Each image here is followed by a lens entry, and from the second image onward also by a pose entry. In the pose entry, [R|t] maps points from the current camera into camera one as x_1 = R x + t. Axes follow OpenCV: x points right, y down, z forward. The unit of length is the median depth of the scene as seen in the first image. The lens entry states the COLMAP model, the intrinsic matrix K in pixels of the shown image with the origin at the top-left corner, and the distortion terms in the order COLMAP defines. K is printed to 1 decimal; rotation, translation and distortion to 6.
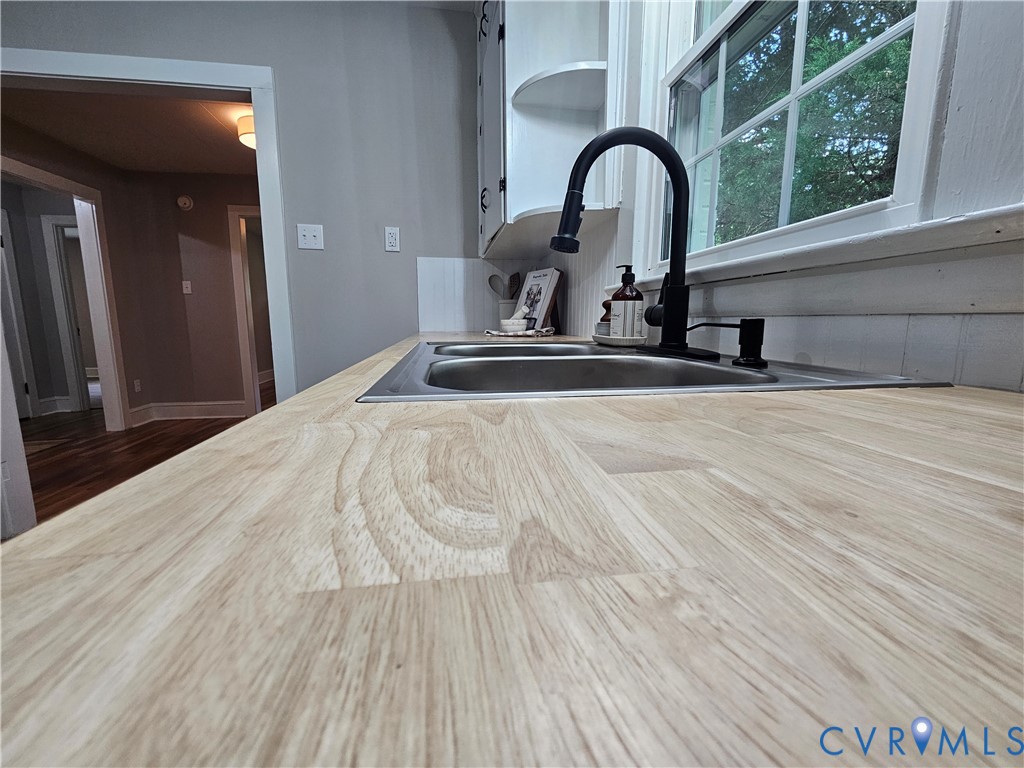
lens RADIAL K [[426.2, 0, 511.8], [0, 426.2, 385.0], [0, 0, 1]] dist [0.000350, 0.000277]
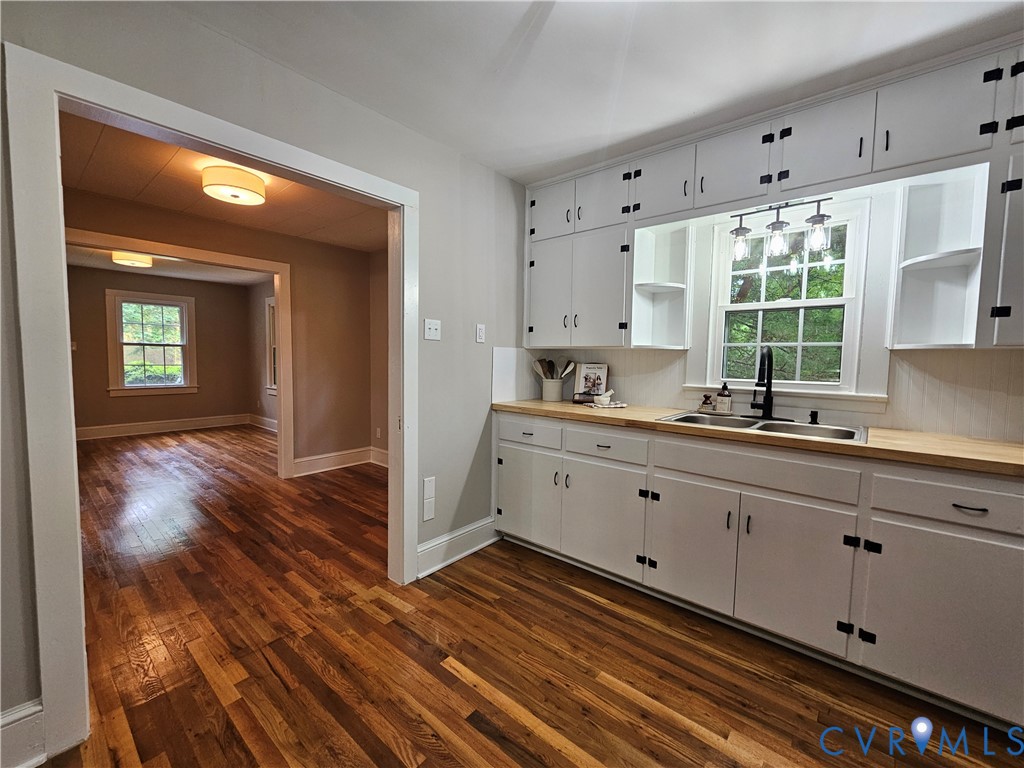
lens RADIAL K [[426.2, 0, 511.8], [0, 426.2, 385.0], [0, 0, 1]] dist [0.000350, 0.000277]
pose [[0.752932, -0.027880, 0.657507, -2.233007], [0.080983, 0.995434, -0.050528, -0.241072], [-0.653096, 0.091291, 0.751752, -0.030034]]
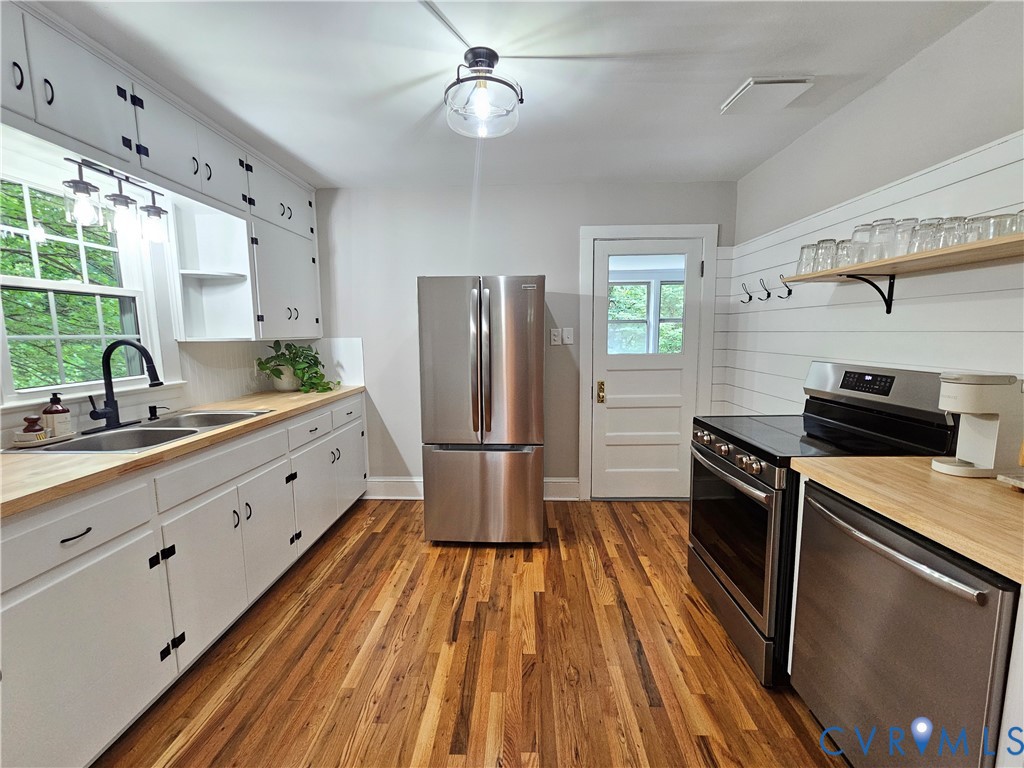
lens RADIAL K [[426.2, 0, 511.8], [0, 426.2, 385.0], [0, 0, 1]] dist [0.000350, 0.000277]
pose [[-0.983983, -0.009619, 0.178002, -1.791515], [0.038622, 0.963321, 0.265559, -0.683634], [-0.174027, 0.268180, -0.947520, 2.257364]]
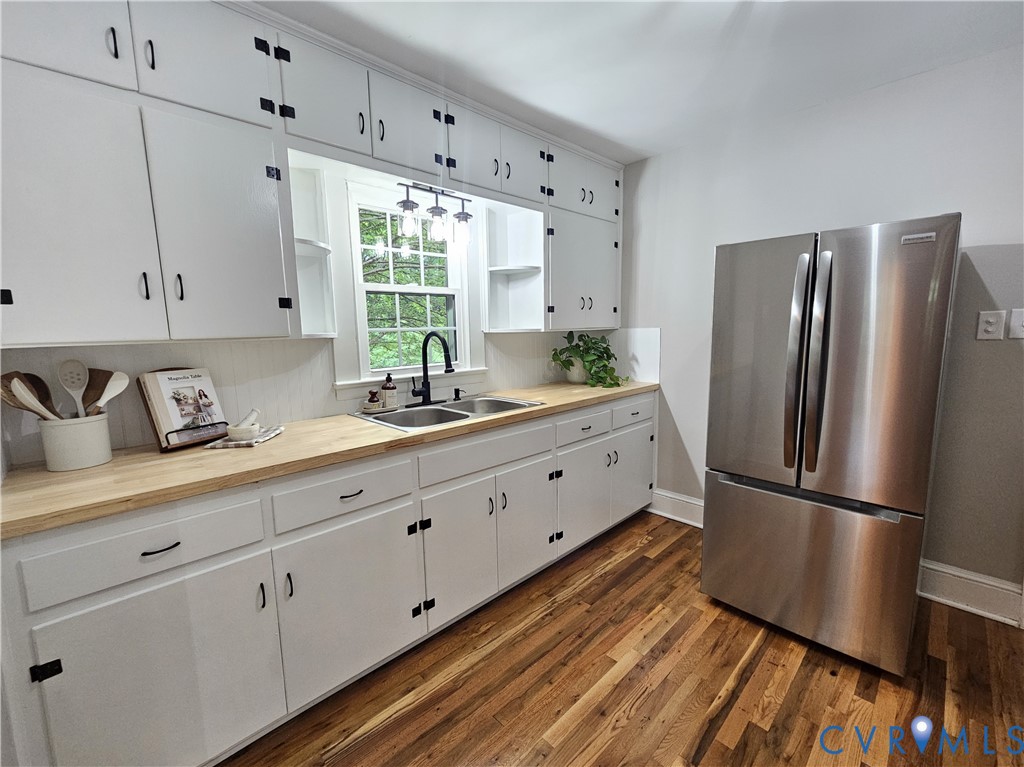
lens RADIAL K [[437.0, 0, 511.4], [0, 437.0, 385.4], [0, 0, 1]] dist [-0.000908, 0.000241]
pose [[-0.586170, -0.092084, 0.804938, -1.863489], [0.143443, 0.966029, 0.214970, -0.603835], [-0.797389, 0.241472, -0.553048, 1.729889]]
